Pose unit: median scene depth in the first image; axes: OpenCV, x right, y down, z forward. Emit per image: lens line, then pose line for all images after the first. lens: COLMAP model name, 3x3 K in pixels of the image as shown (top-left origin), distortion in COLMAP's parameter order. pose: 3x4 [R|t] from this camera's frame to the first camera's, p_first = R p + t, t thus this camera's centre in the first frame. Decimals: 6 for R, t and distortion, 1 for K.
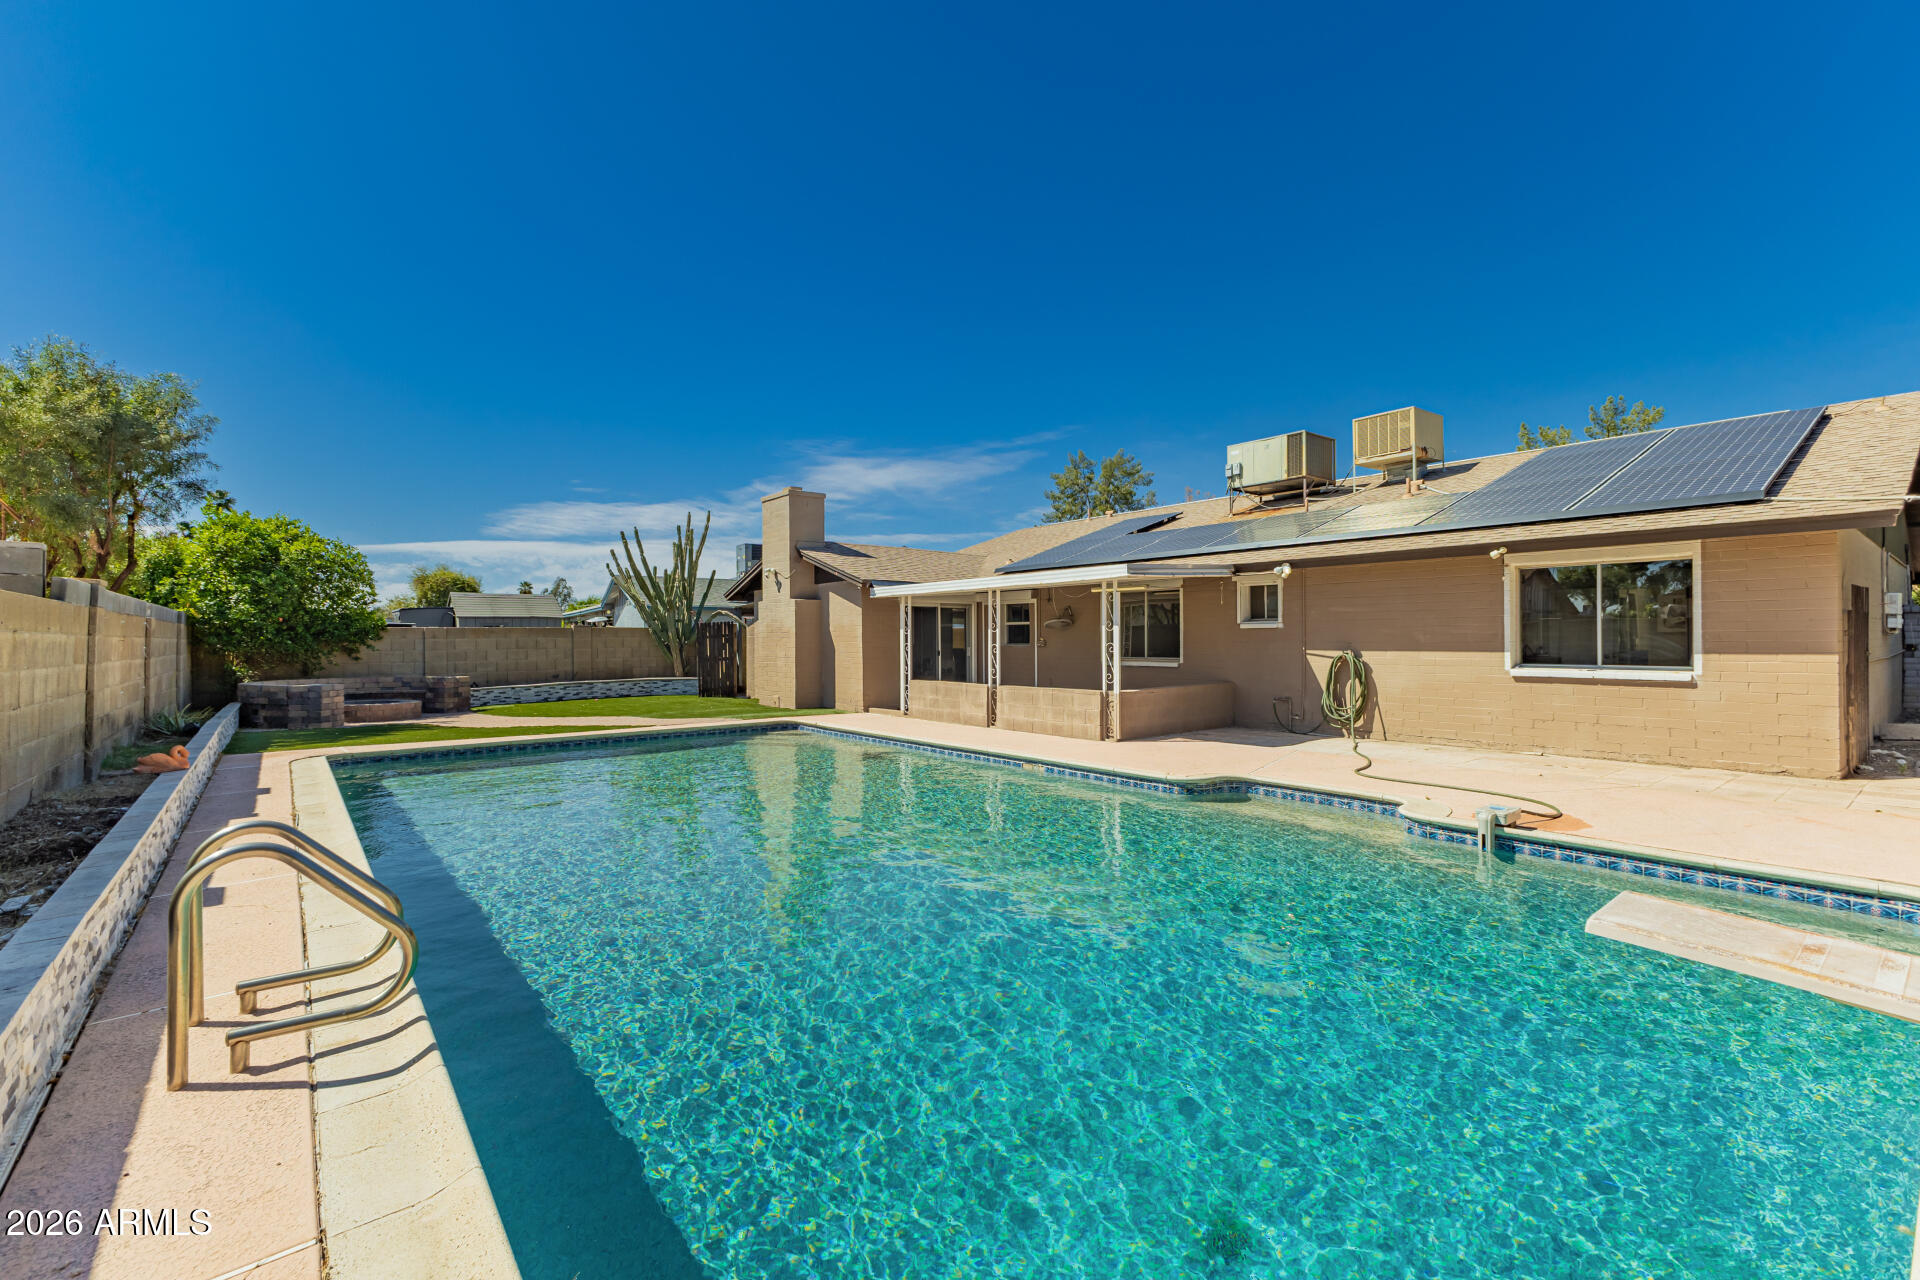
lens RADIAL K [[834.0, 0, 963.3], [0, 834.0, 637.2], [0, 0, 1]] dist [-0.002381, -0.000164]
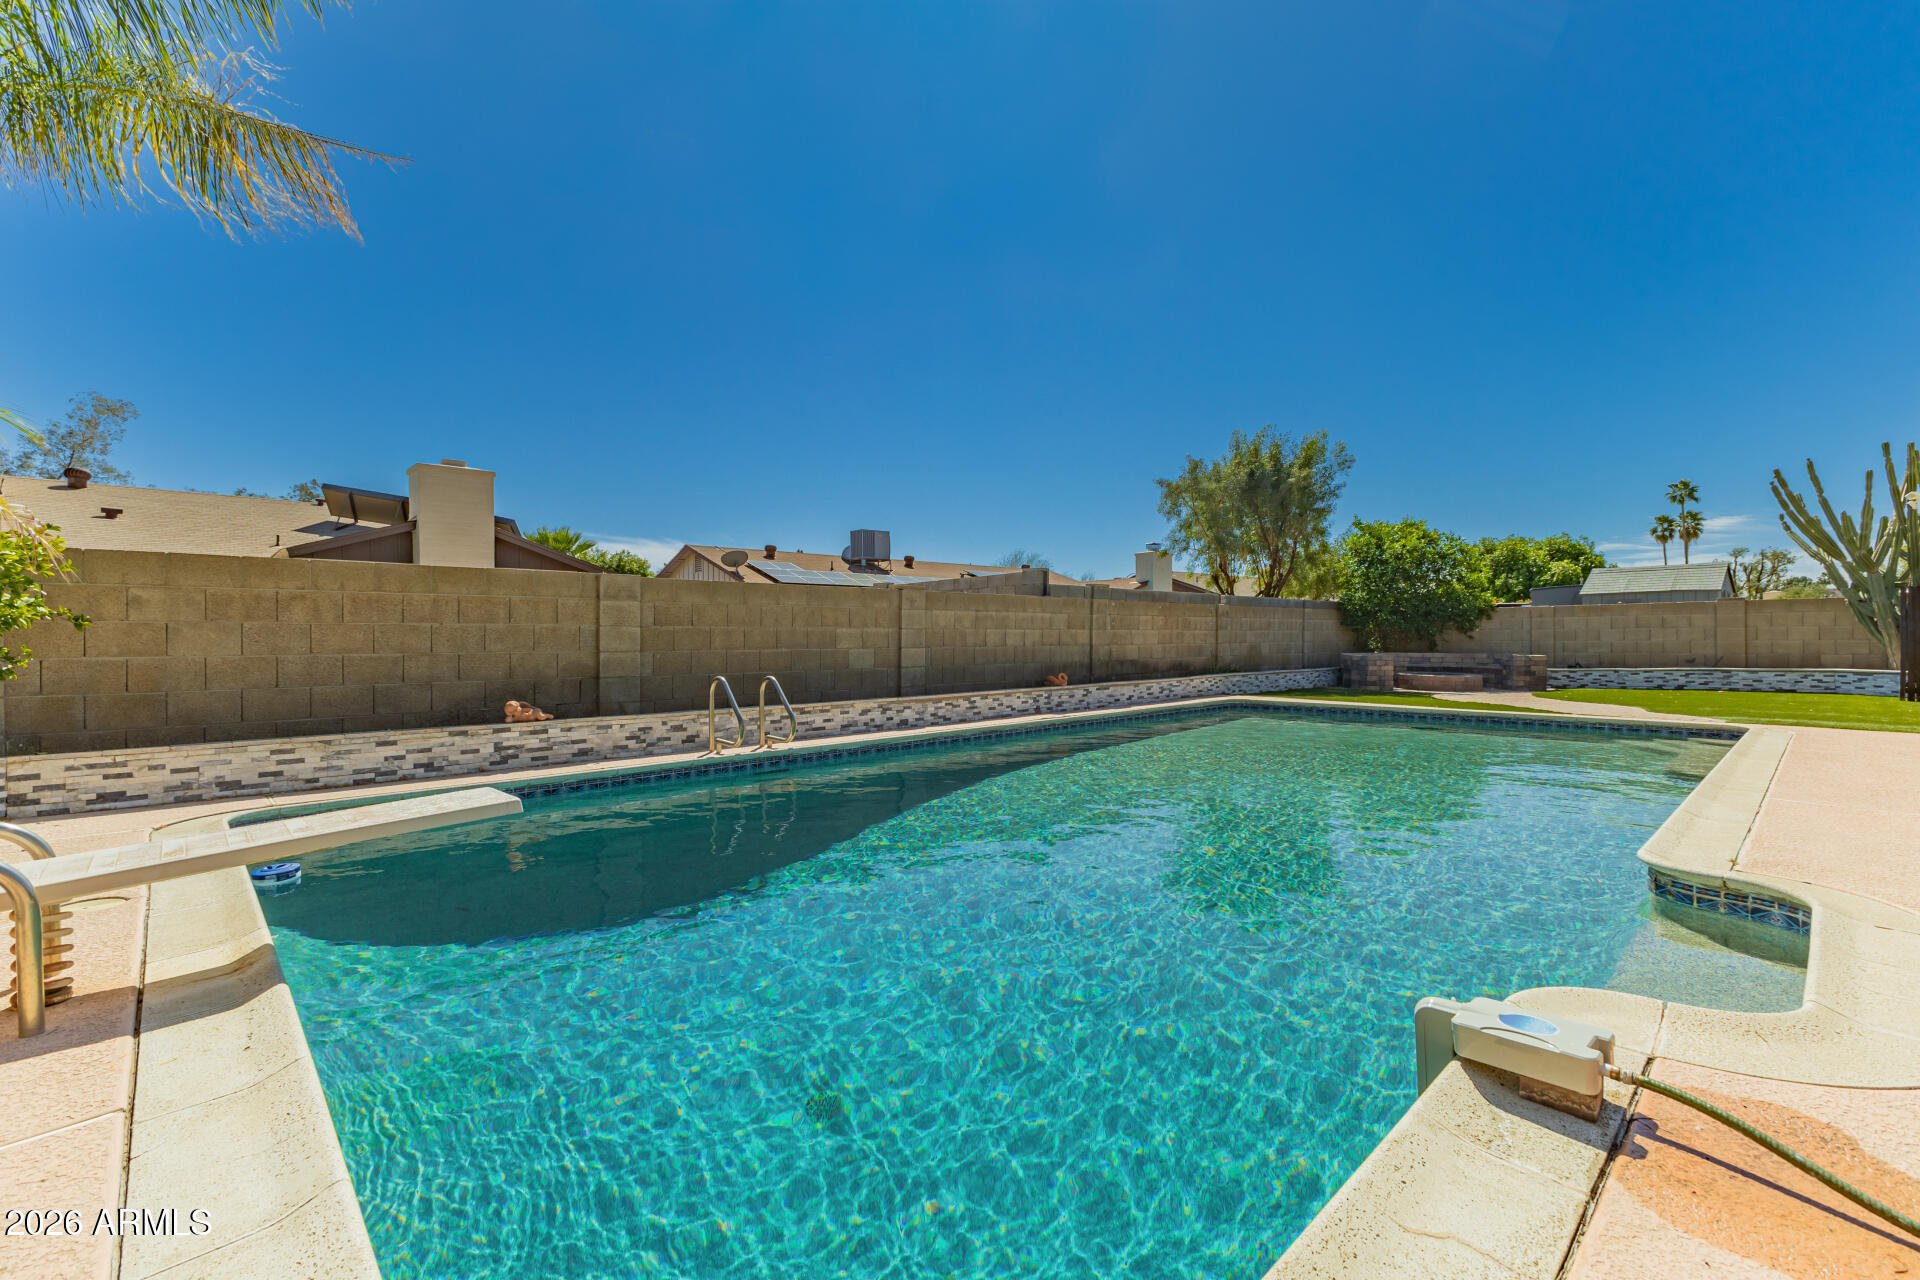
lens RADIAL K [[834.0, 0, 964.0], [0, 834.0, 637.2], [0, 0, 1]] dist [-0.002381, -0.000164]
pose [[0.078436, 0.004259, -0.996910, 0.282346], [0.005123, 0.999976, 0.004675, 0.016429], [0.996906, -0.005474, 0.078413, 0.227067]]
